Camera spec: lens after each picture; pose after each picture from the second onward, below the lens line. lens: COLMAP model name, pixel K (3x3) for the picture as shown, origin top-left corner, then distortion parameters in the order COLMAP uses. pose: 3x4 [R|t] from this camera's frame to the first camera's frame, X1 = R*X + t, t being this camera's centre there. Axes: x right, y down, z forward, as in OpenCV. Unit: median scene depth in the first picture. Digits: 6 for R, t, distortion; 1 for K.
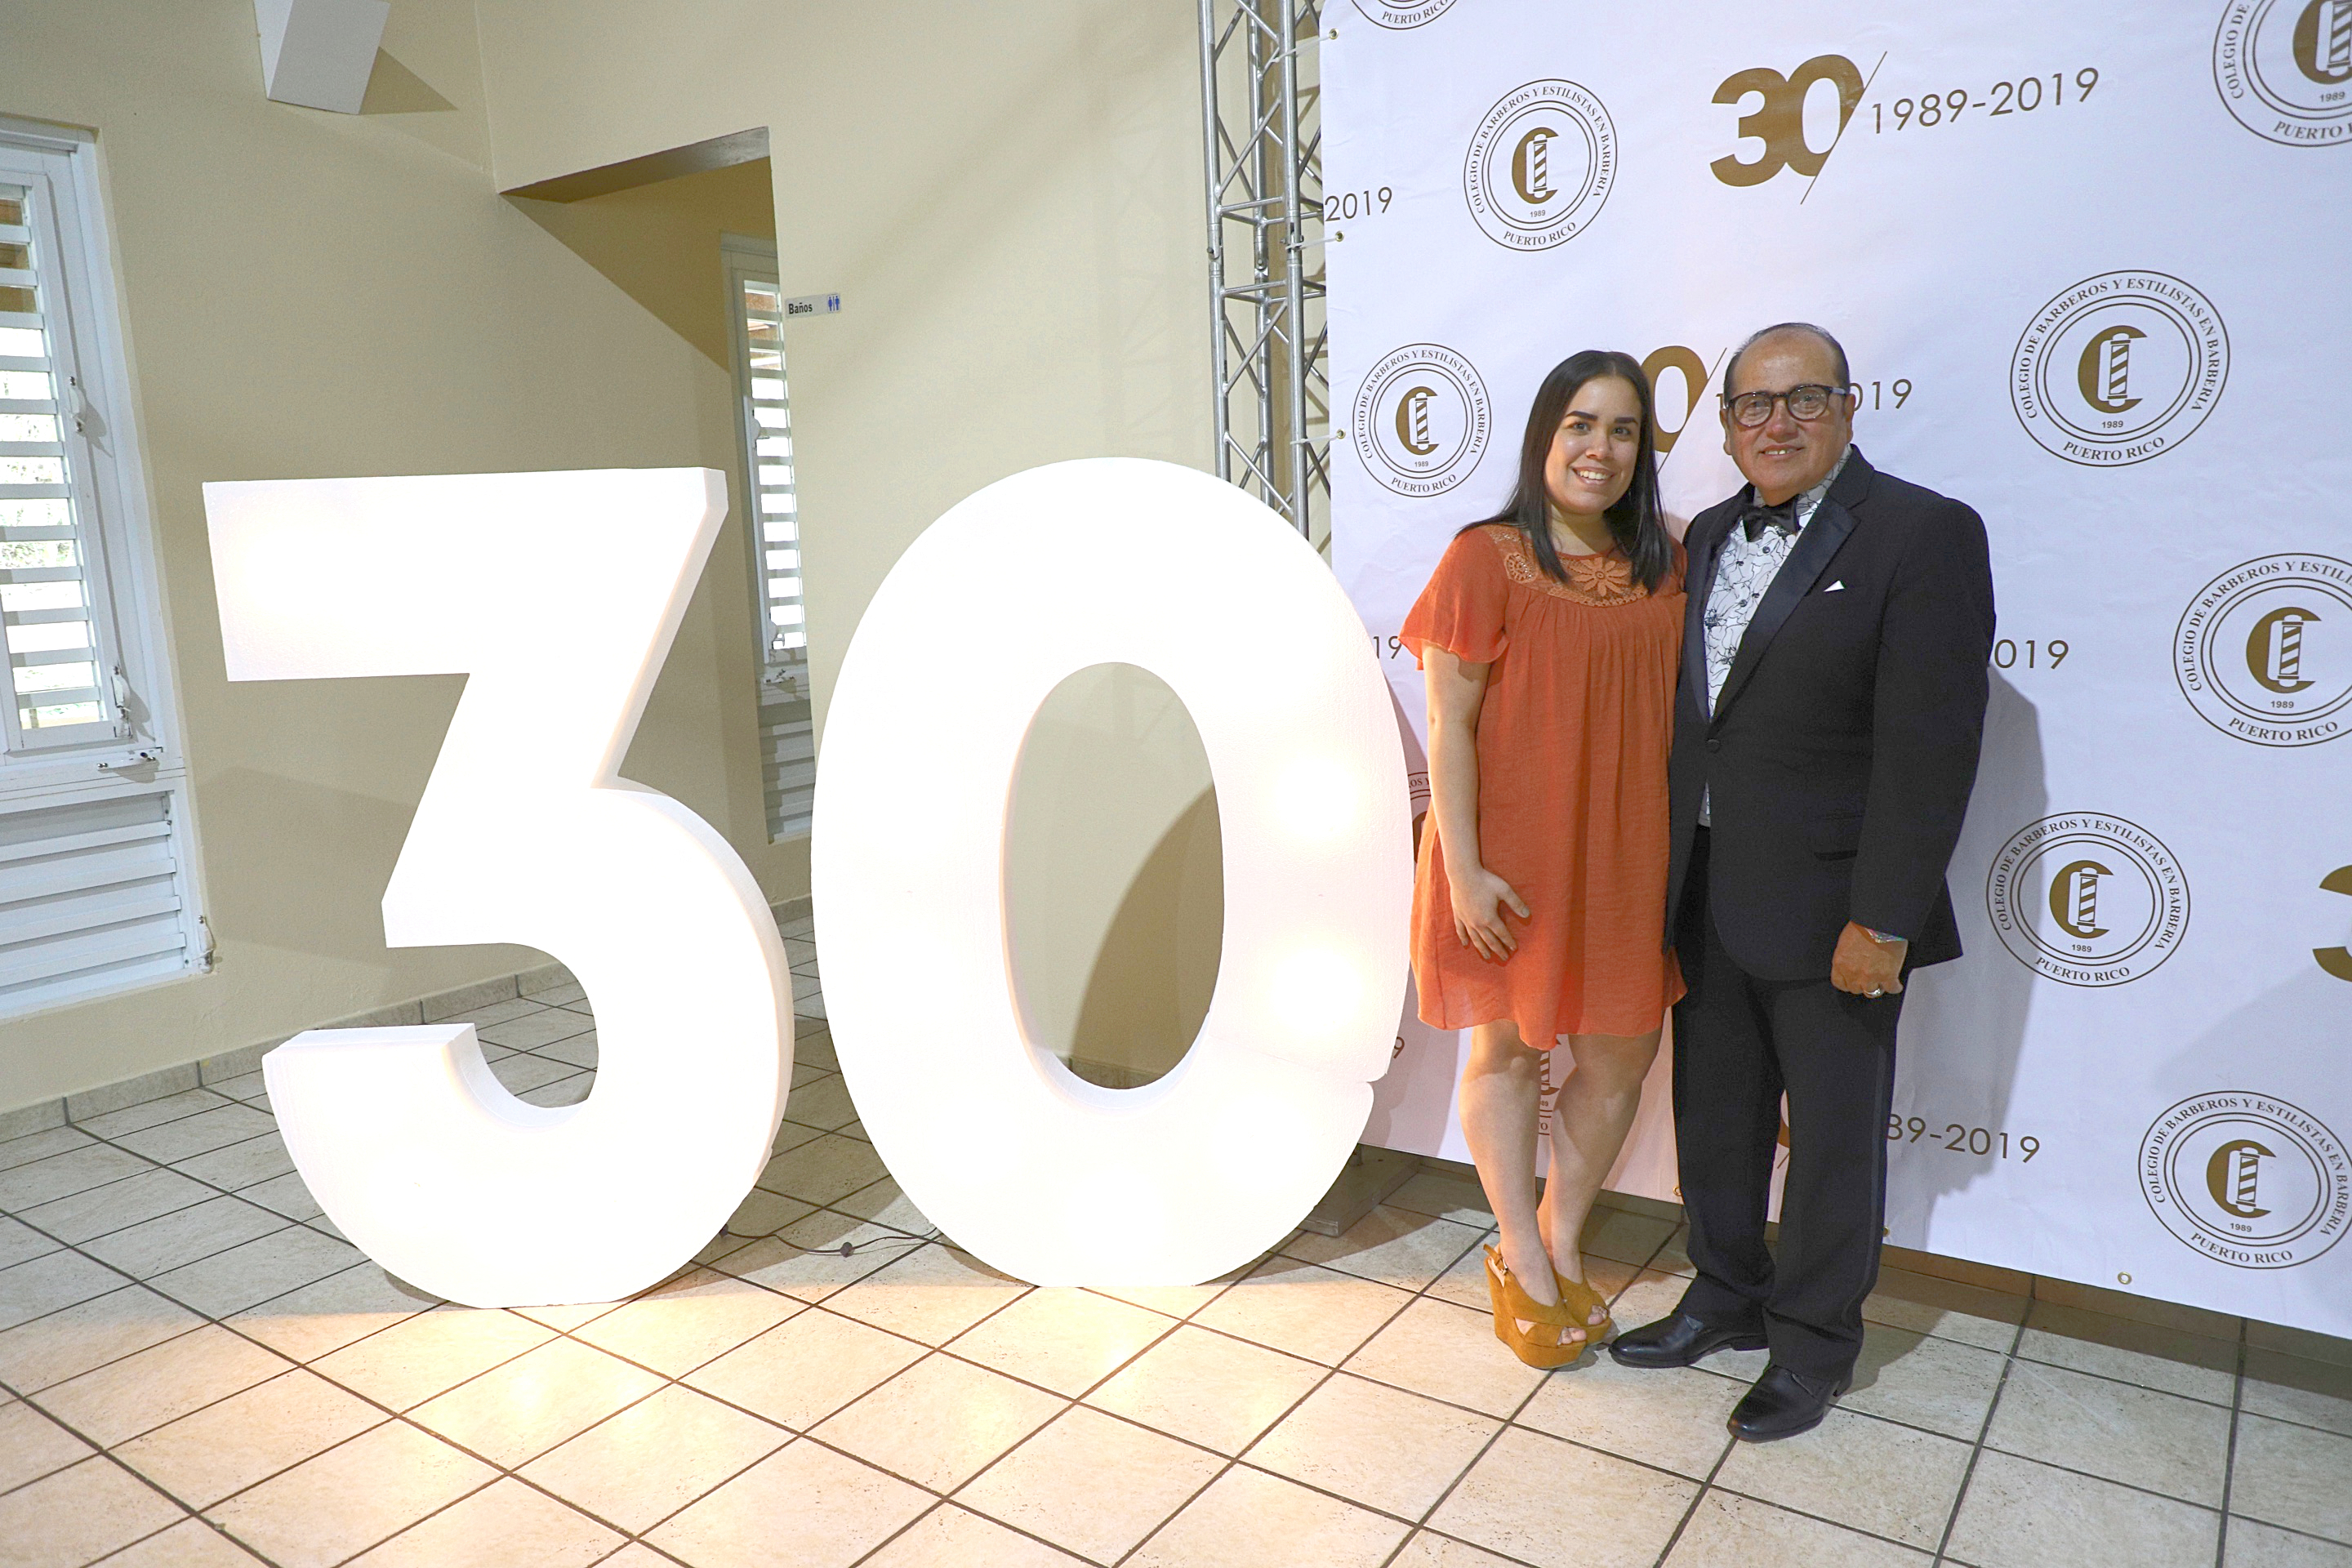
lens RADIAL K [[1605.4, 0, 1201.6], [0, 1605.4, 787.1], [0, 0, 1]] dist [0.008374, 0.000644]
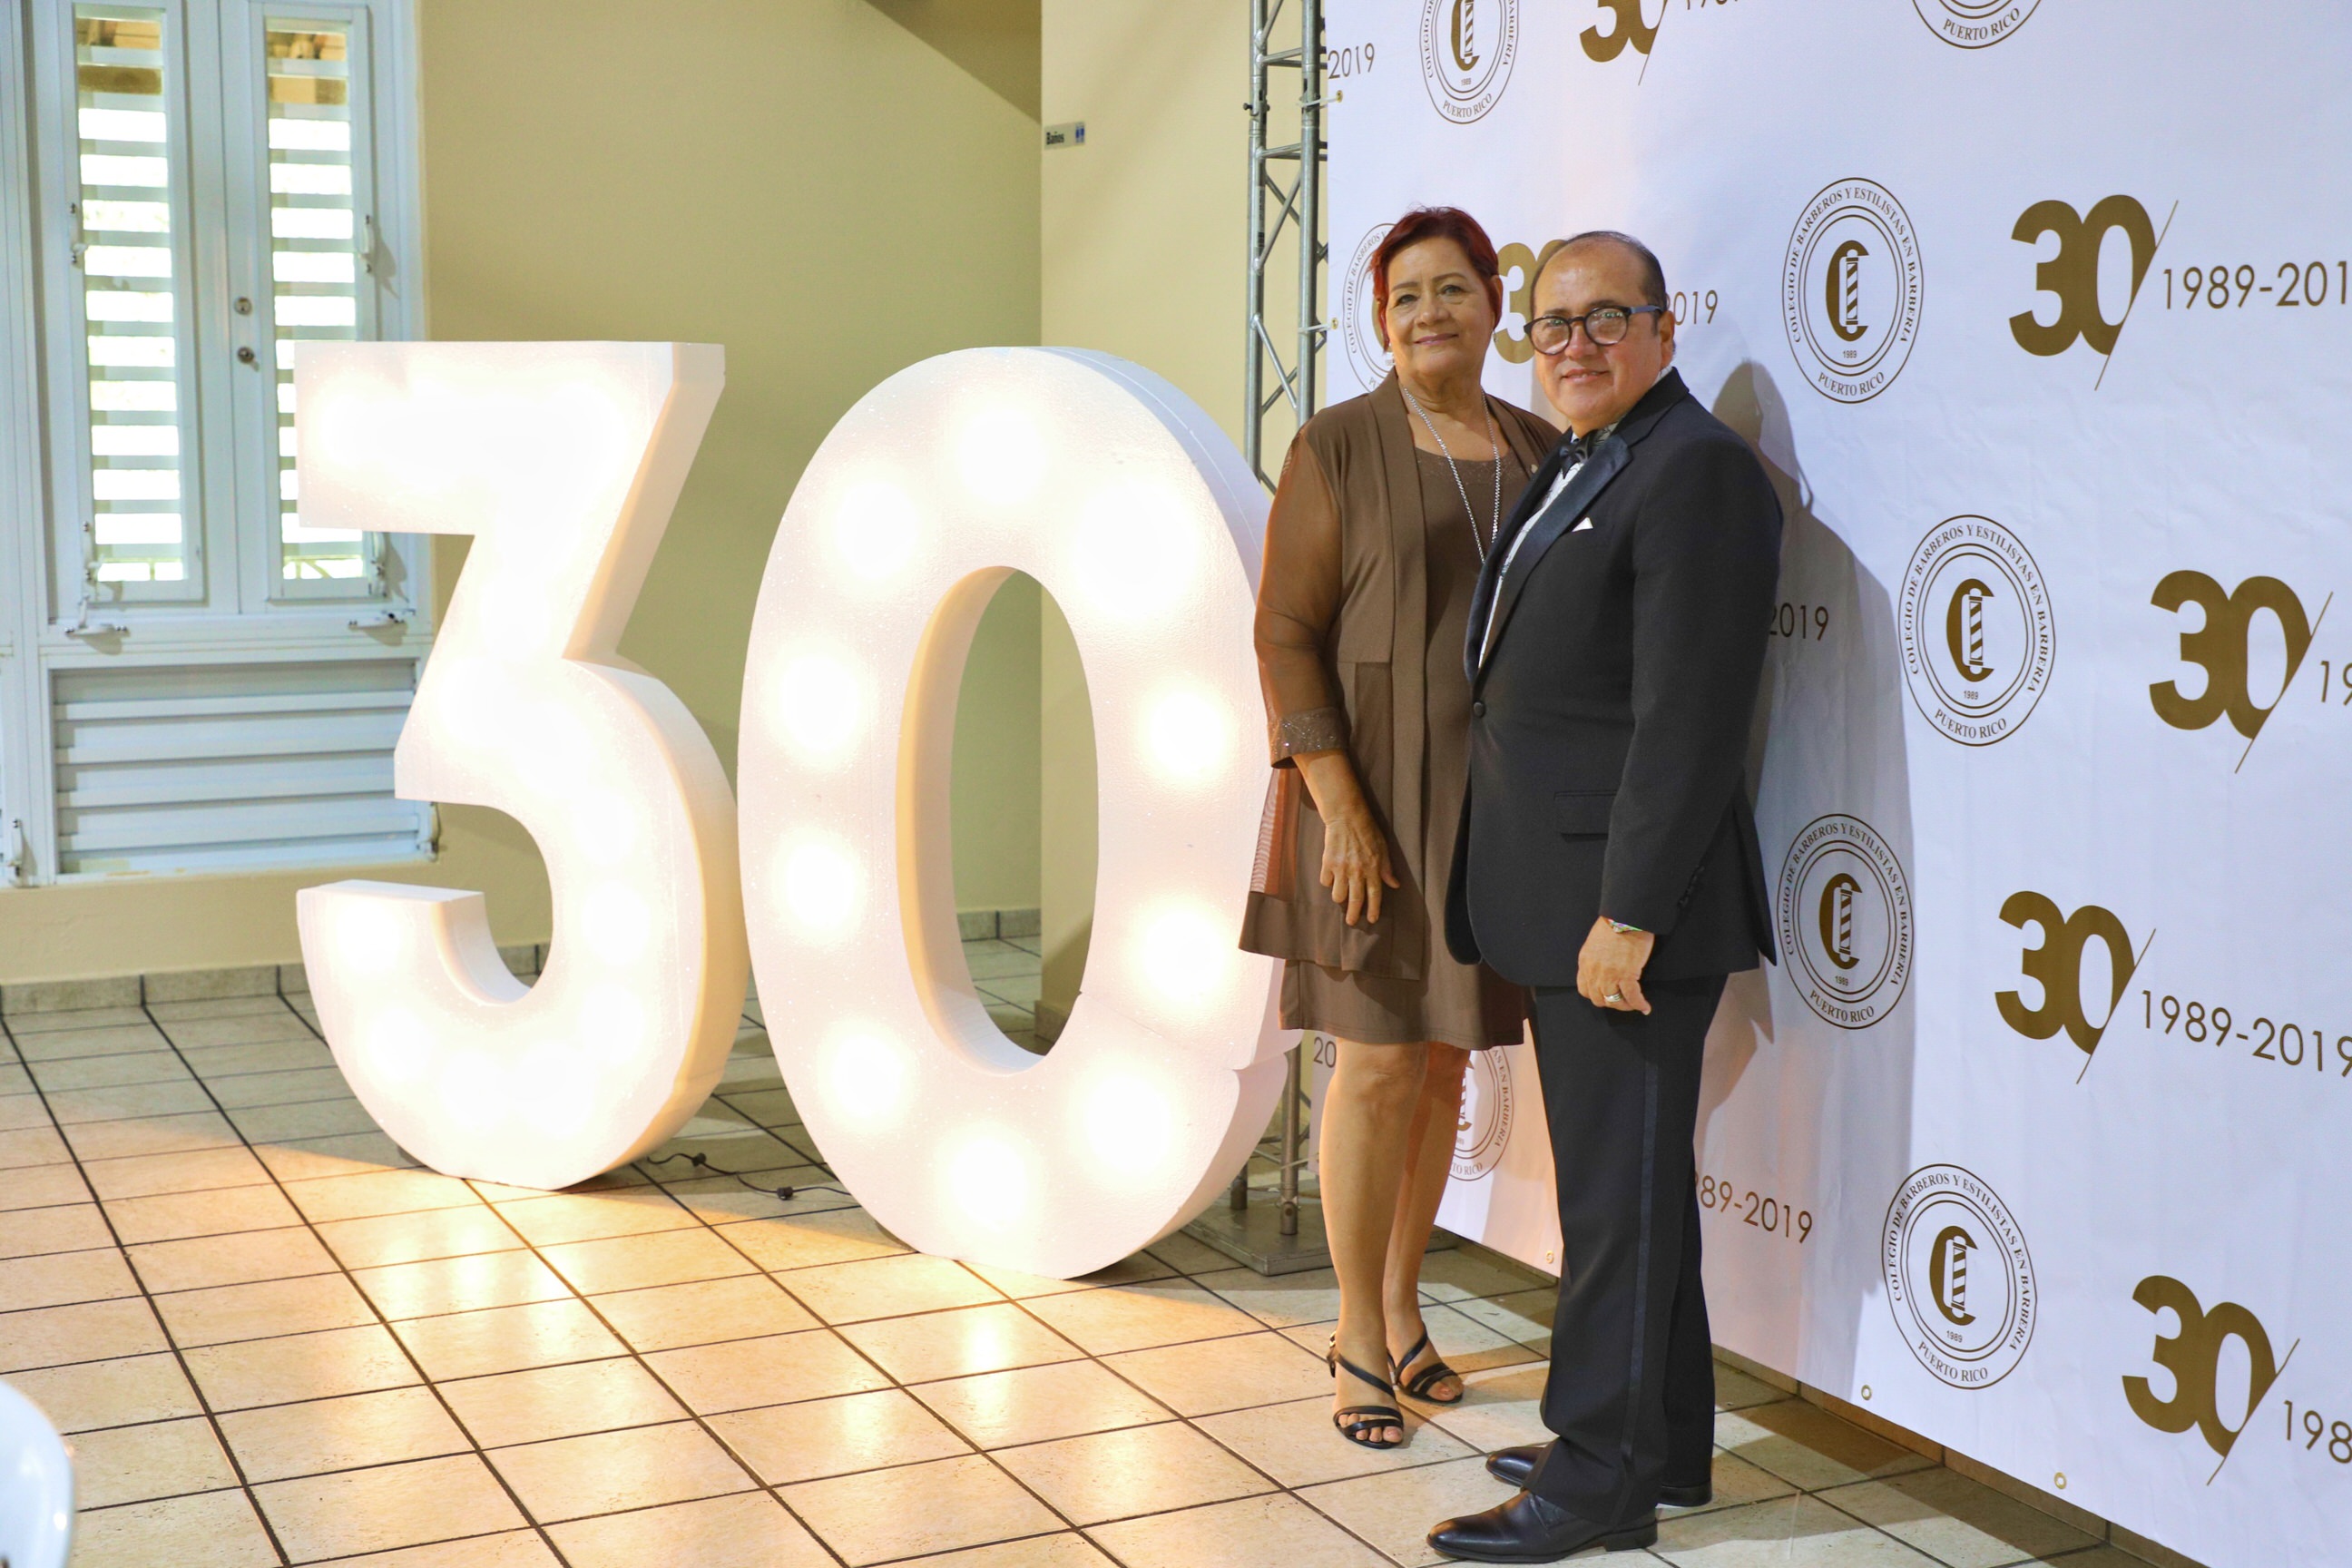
lens RADIAL K [[2951.0, 0, 1286.2], [0, 2951.0, 784.1], [0, 0, 1]] dist [0.000976, -0.027598]
pose [[0.888002, 0.100020, -0.448830, 0.874656], [-0.112164, 0.993690, -0.000475, 0.029633], [0.445950, 0.050764, 0.893617, -0.440012]]
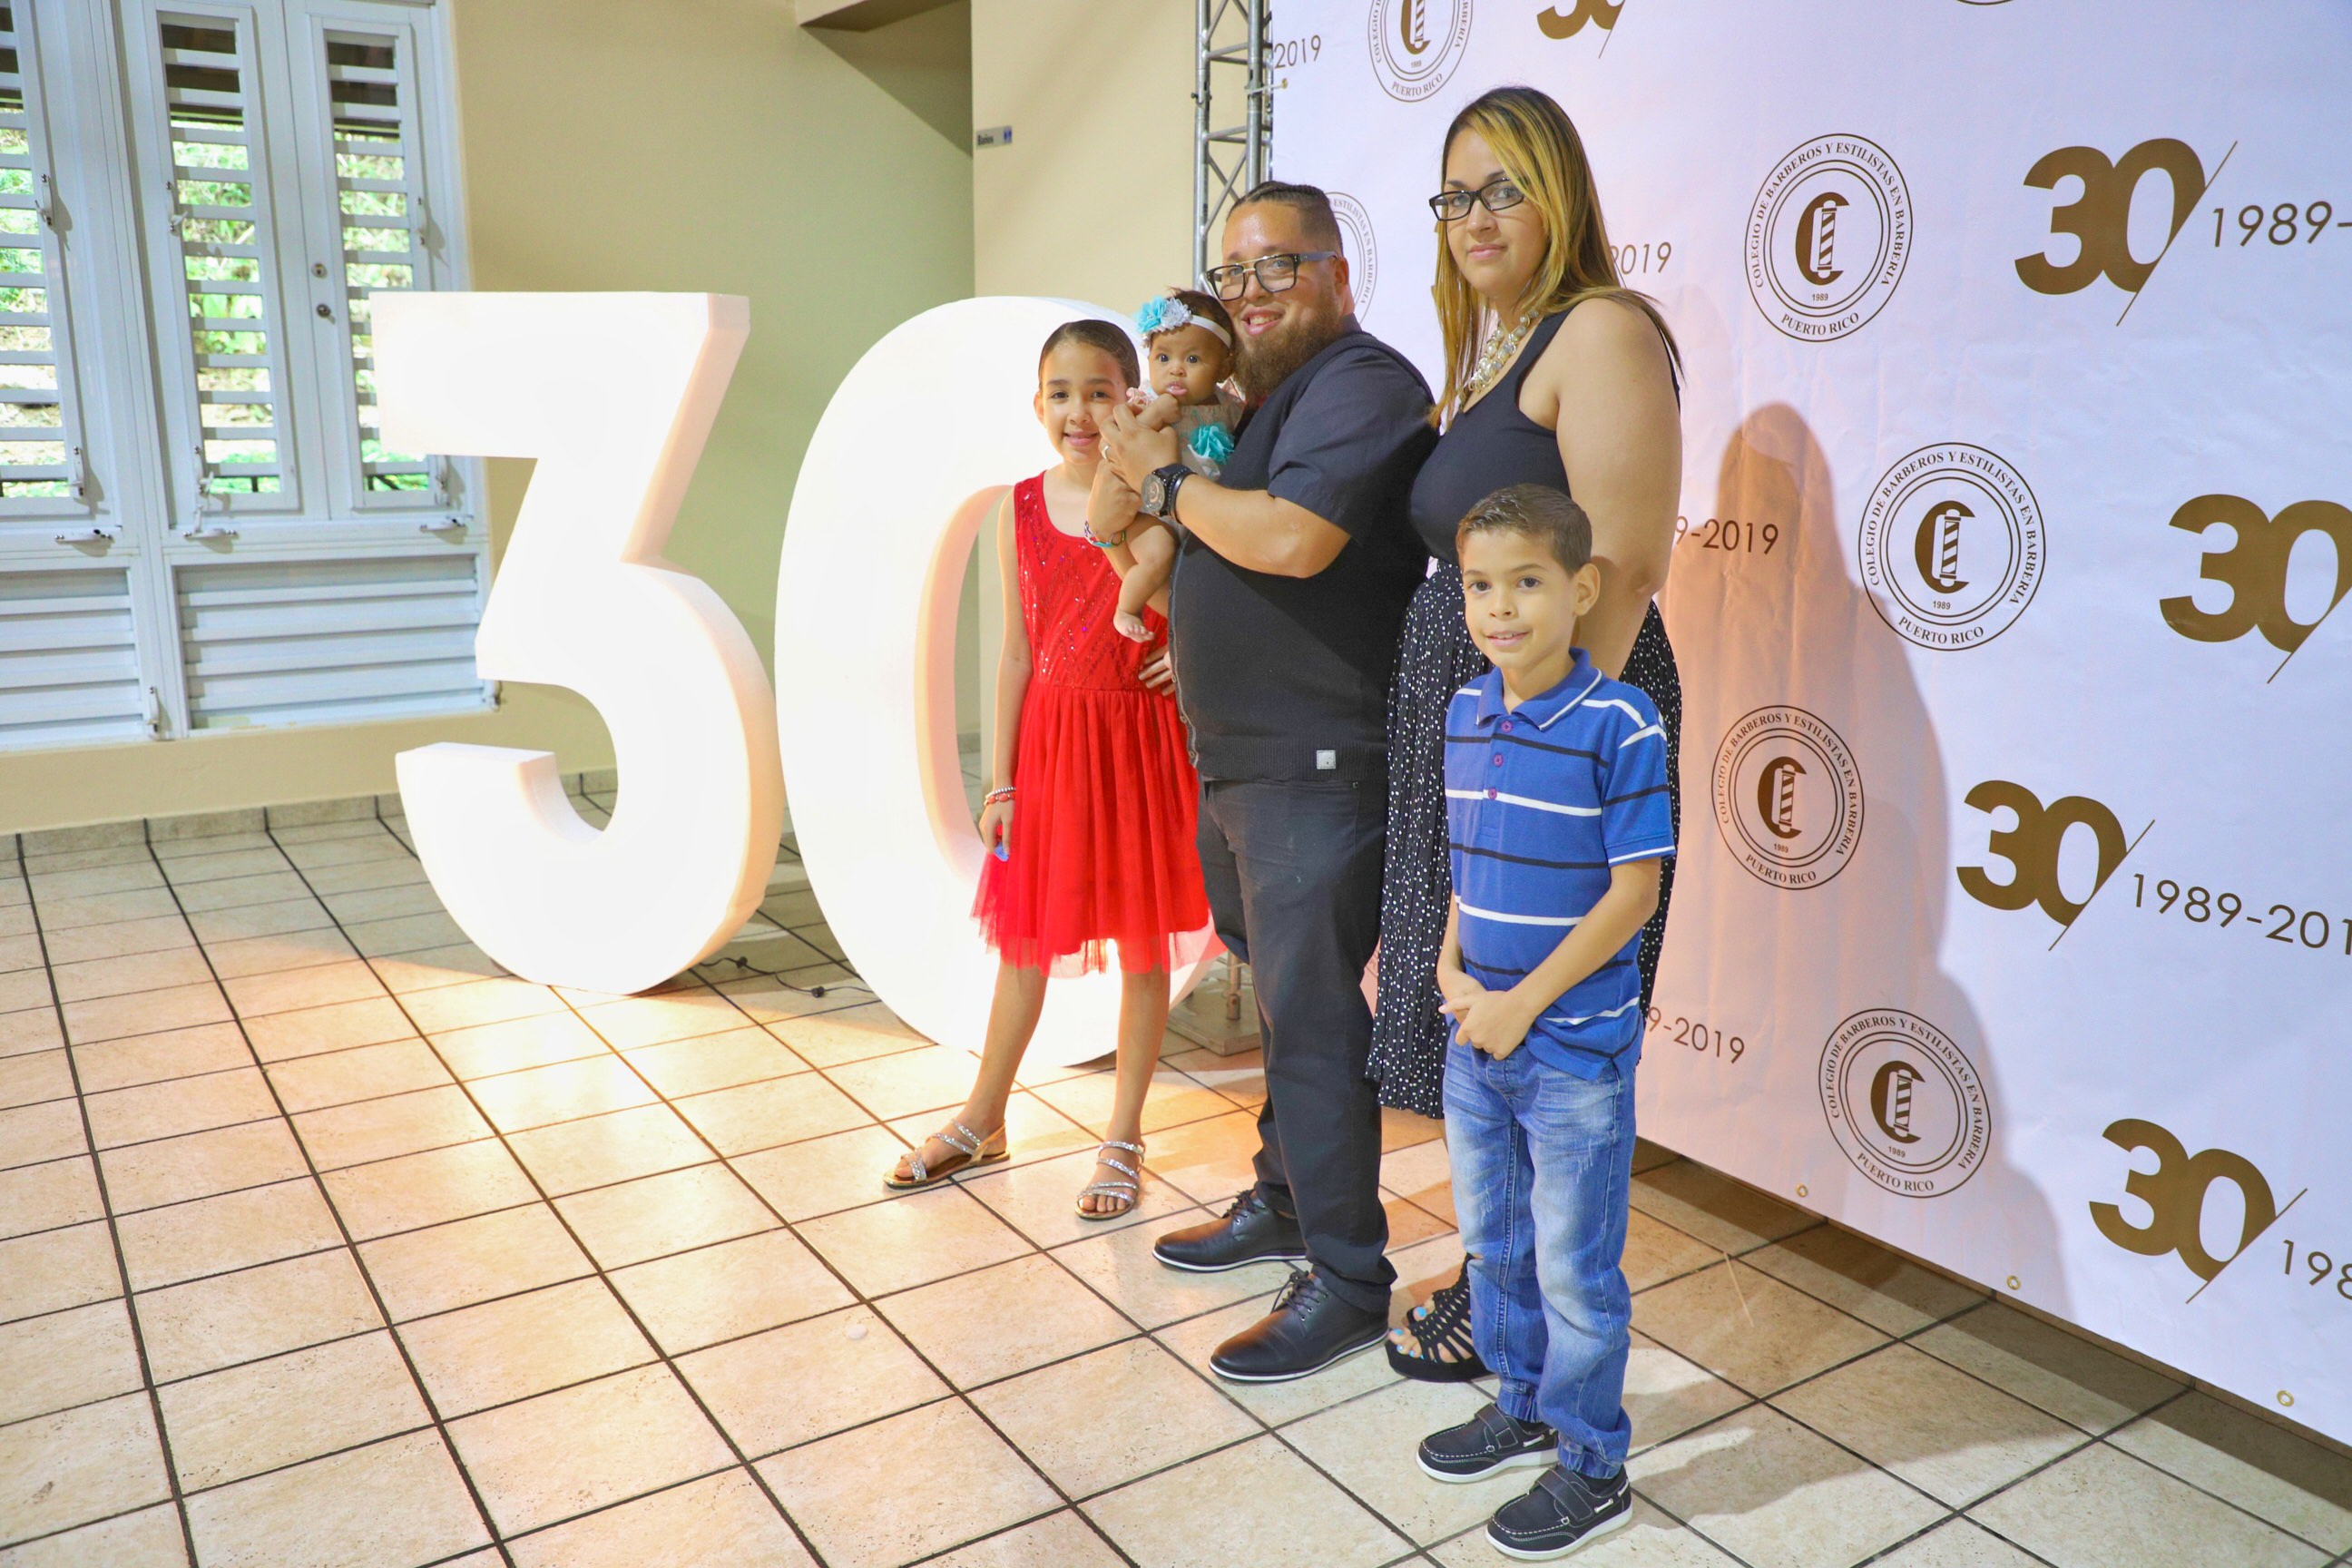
lens RADIAL K [[1852.5, 0, 1213.3], [0, 1852.5, 795.4], [0, 0, 1]] dist [0.036320, -0.049391]
pose [[0.930126, 0.126688, -0.344696, 0.550885], [-0.103747, 0.991026, 0.084285, 0.010587], [0.352280, -0.042635, 0.934923, -0.149226]]
